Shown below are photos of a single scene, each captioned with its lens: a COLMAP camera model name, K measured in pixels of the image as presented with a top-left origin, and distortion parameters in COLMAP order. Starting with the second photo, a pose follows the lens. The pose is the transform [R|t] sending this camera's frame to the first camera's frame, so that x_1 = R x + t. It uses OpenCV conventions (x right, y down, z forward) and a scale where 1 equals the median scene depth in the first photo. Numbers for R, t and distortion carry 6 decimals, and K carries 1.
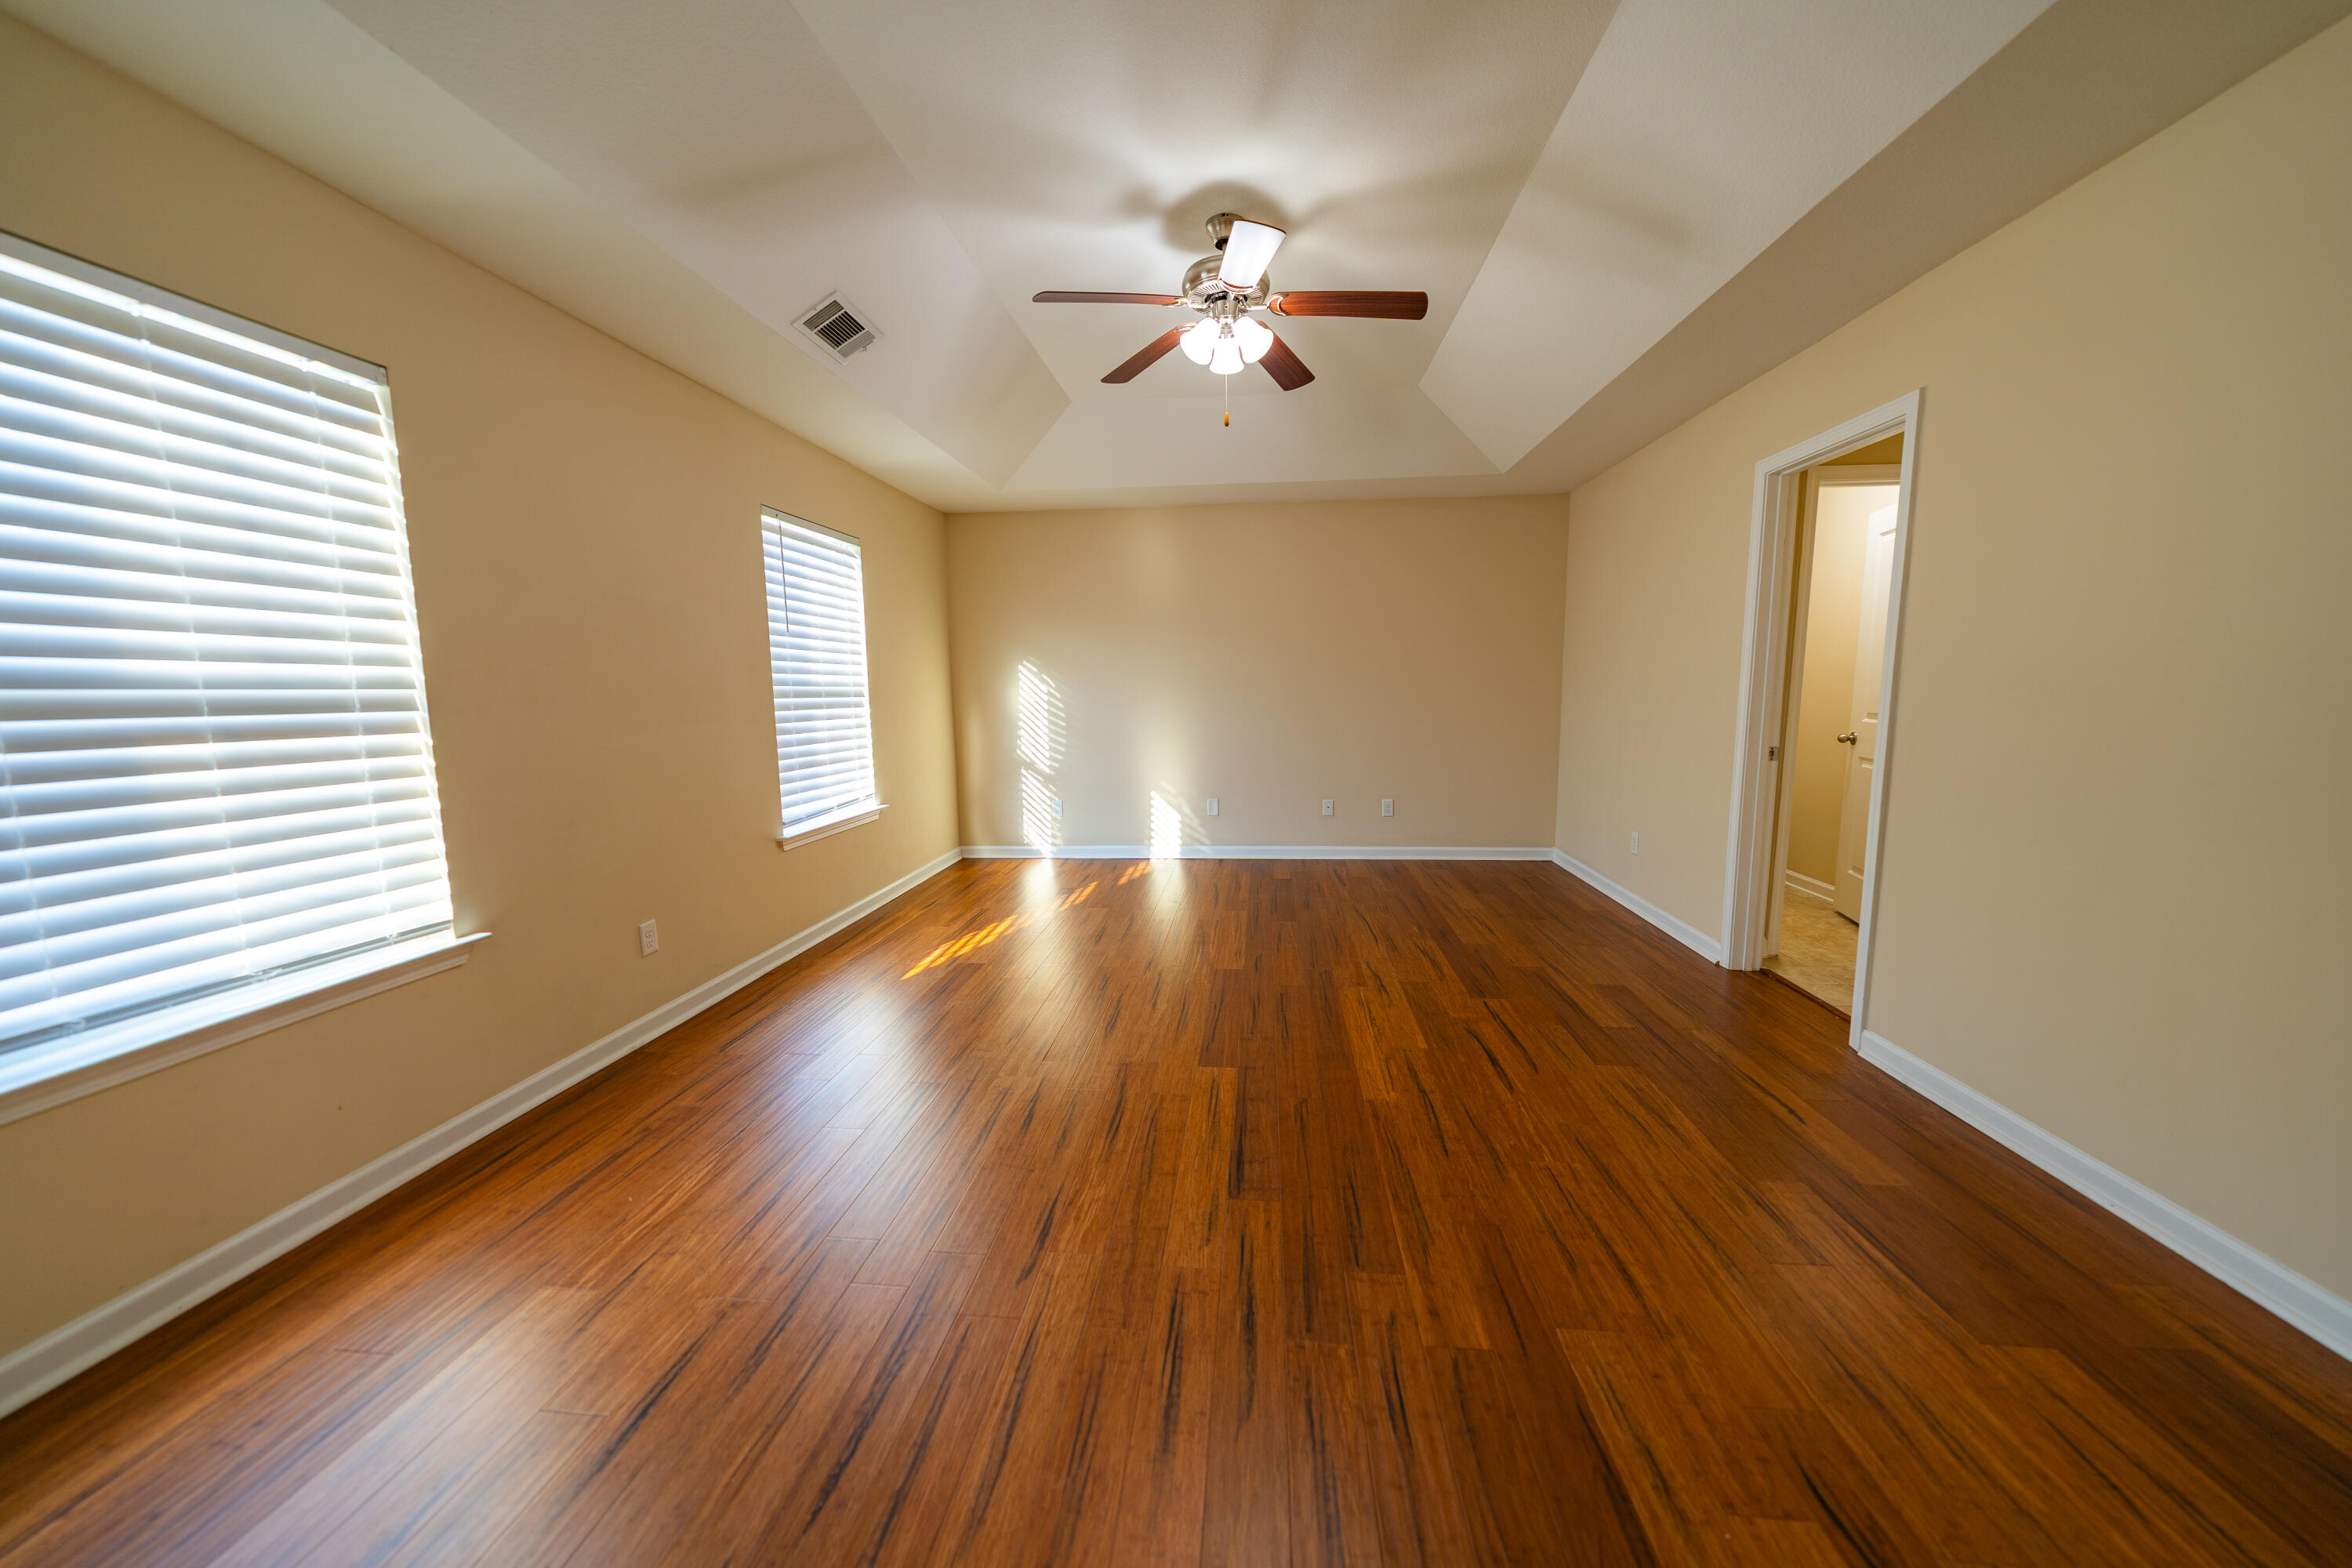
lens RADIAL K [[802.6, 0, 1182.4], [0, 802.6, 784.6], [0, 0, 1]] dist [-0.001726, 0.000137]
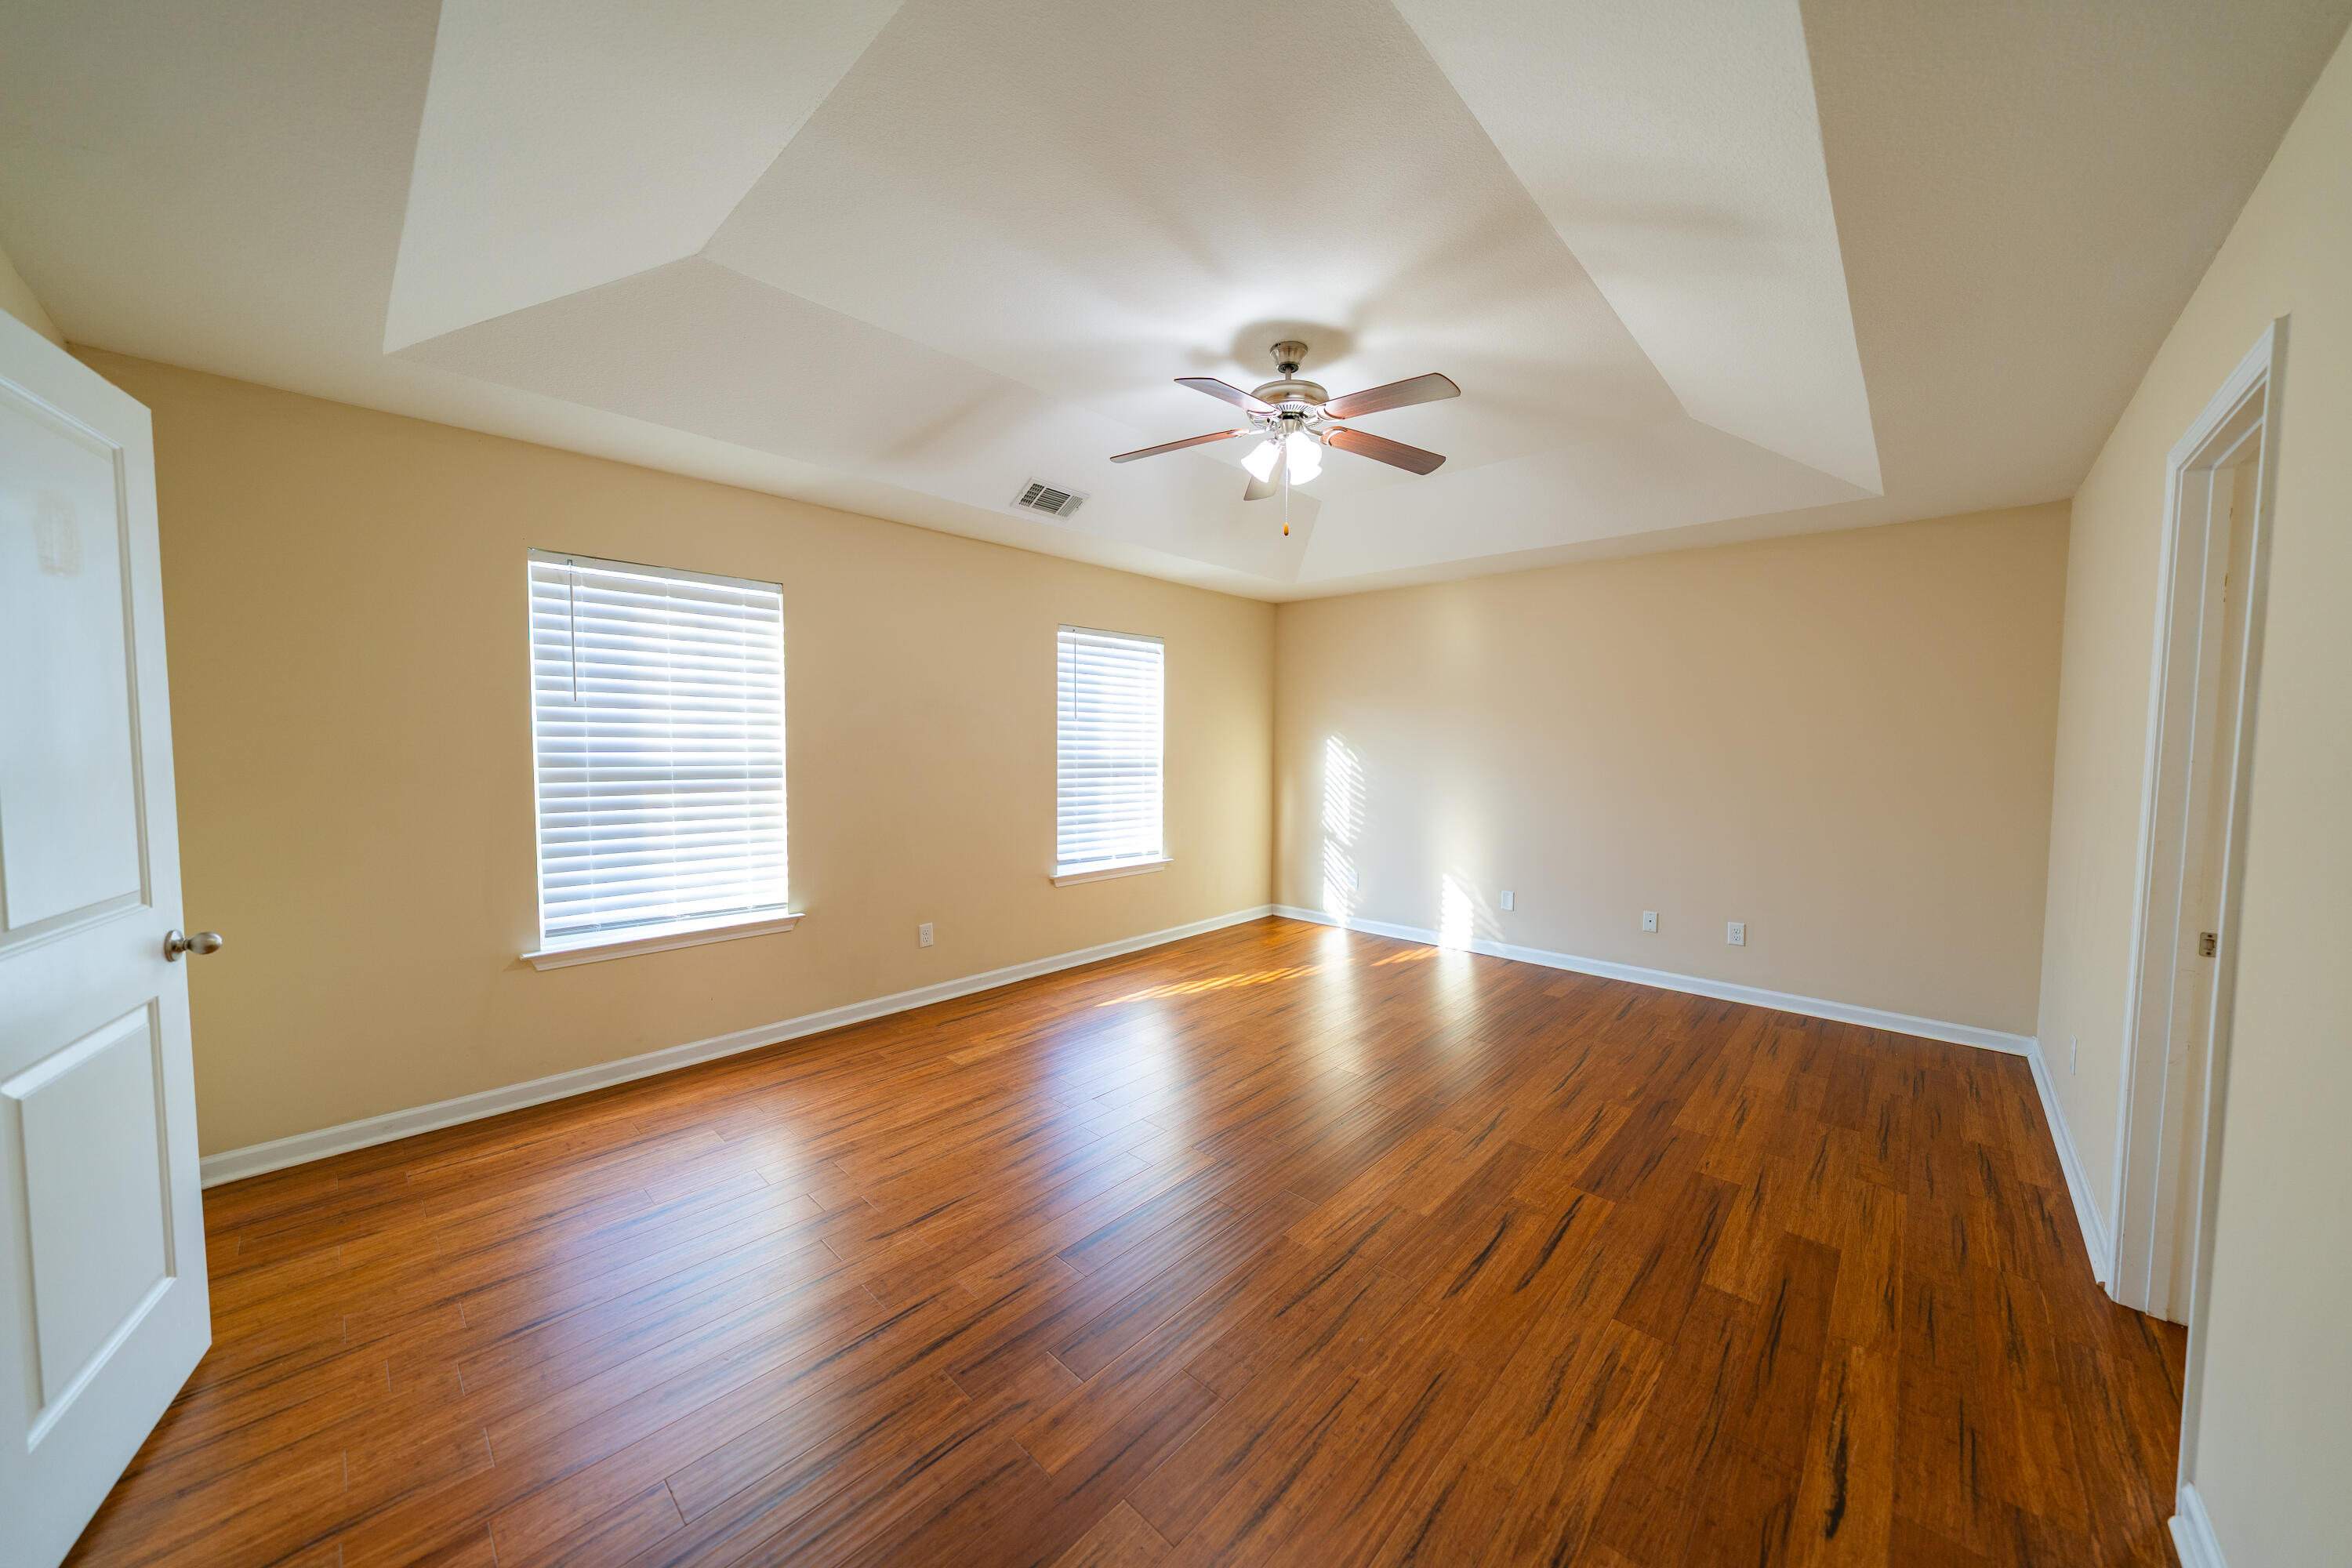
lens RADIAL K [[802.6, 0, 1197.4], [0, 802.6, 783.2], [0, 0, 1]] dist [-0.001726, 0.000137]
pose [[0.794970, 0.053939, -0.604247, 0.519672], [-0.093256, 0.995066, -0.033865, -0.069260], [0.599439, 0.083272, 0.796077, 0.111115]]
